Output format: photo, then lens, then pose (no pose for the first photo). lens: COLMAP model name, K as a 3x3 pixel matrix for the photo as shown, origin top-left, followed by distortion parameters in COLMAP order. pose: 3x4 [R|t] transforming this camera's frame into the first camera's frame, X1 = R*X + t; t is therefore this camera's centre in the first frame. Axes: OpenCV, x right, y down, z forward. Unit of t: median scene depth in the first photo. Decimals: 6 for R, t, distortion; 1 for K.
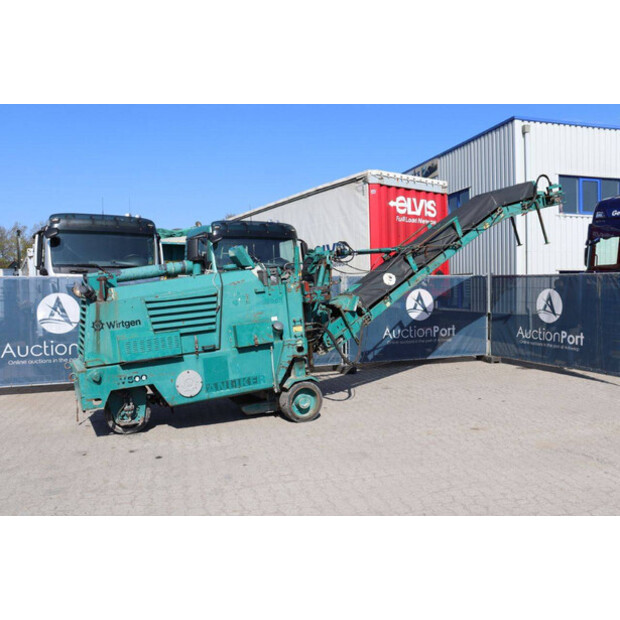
lens RADIAL K [[540.1, 0, 310.0], [0, 540.1, 310.0], [0, 0, 1]] dist [-0.115031, 0.019839]
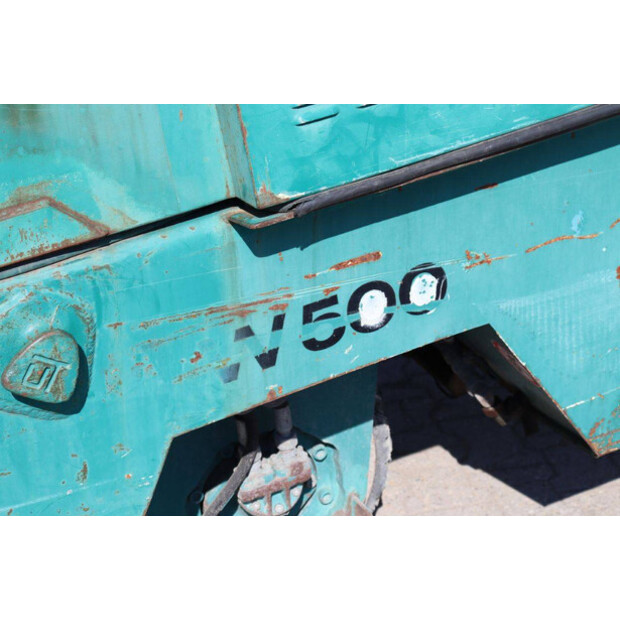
lens RADIAL K [[1450.9, 0, 310.0], [0, 1450.9, 310.0], [0, 0, 1]] dist [0.375179, 0.206909]
pose [[0.998315, -0.023319, -0.053139, -0.197875], [0.043141, 0.910678, 0.410857, -0.001155], [0.038812, -0.412458, 0.910150, 0.436695]]
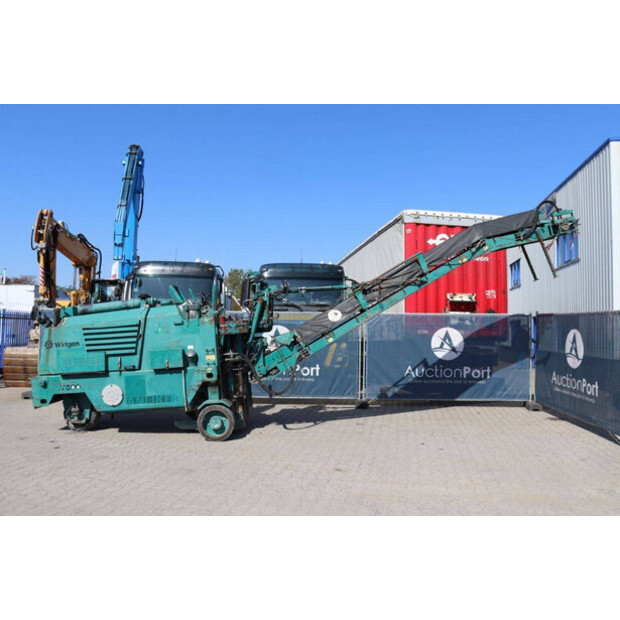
lens RADIAL K [[507.2, 0, 310.0], [0, 507.2, 310.0], [0, 0, 1]] dist [-0.177238, 0.161751]
pose [[0.905302, 0.008329, -0.424687, 0.435015], [-0.039639, 0.997101, -0.064942, -0.002659], [0.422915, 0.075626, 0.903008, 0.092153]]
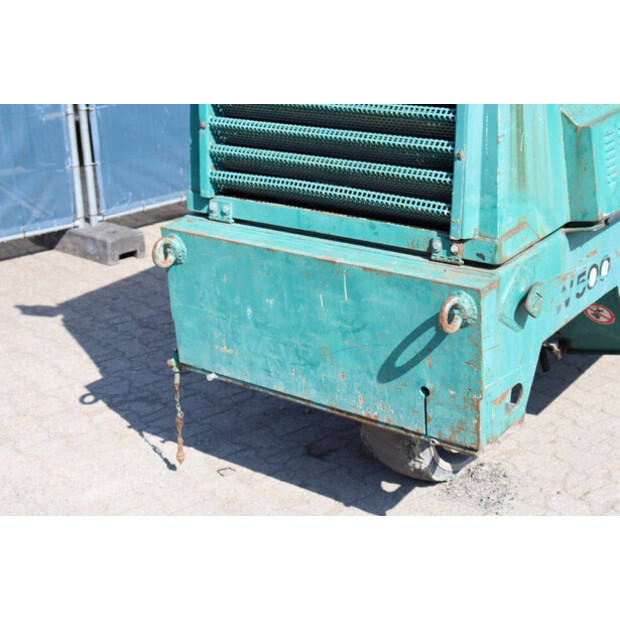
lens RADIAL K [[1076.4, 0, 309.9], [0, 1076.4, 302.2], [0, 0, 1]] dist [0.199512, 0.113487]
pose [[0.909331, -0.137570, 0.392673, -0.399172], [0.026152, 0.960789, 0.276045, -0.002606], [-0.415251, -0.240747, 0.877273, 0.371280]]
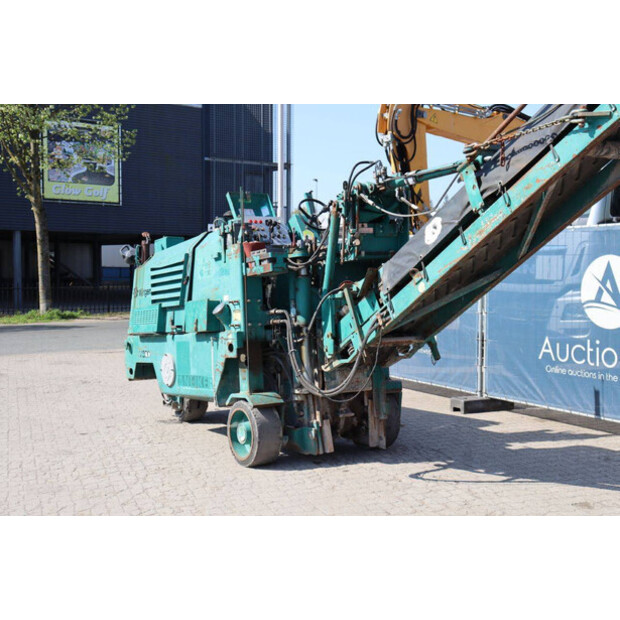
lens RADIAL K [[905.8, 0, 310.0], [0, 905.8, 310.0], [0, 0, 1]] dist [0.058785, 0.072032]
pose [[0.068650, 0.060783, -0.995787, 0.752059], [-0.033546, 0.997718, 0.058589, -0.027453], [0.997077, 0.029382, 0.070532, 0.717829]]
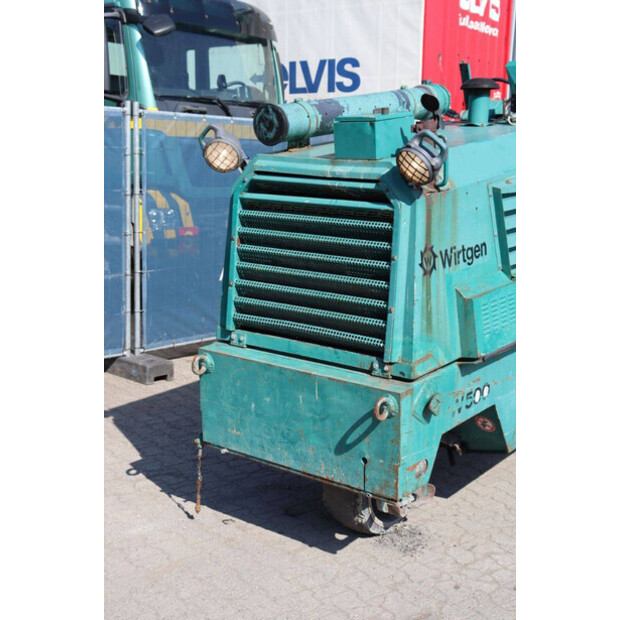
lens RADIAL K [[920.3, 0, 310.0], [0, 920.3, 310.0], [0, 0, 1]] dist [0.087926, 0.107263]
pose [[0.907919, -0.026740, 0.418291, -0.438659], [-0.031520, 0.990781, 0.131754, -0.010154], [-0.417958, -0.132807, 0.898706, 0.282507]]
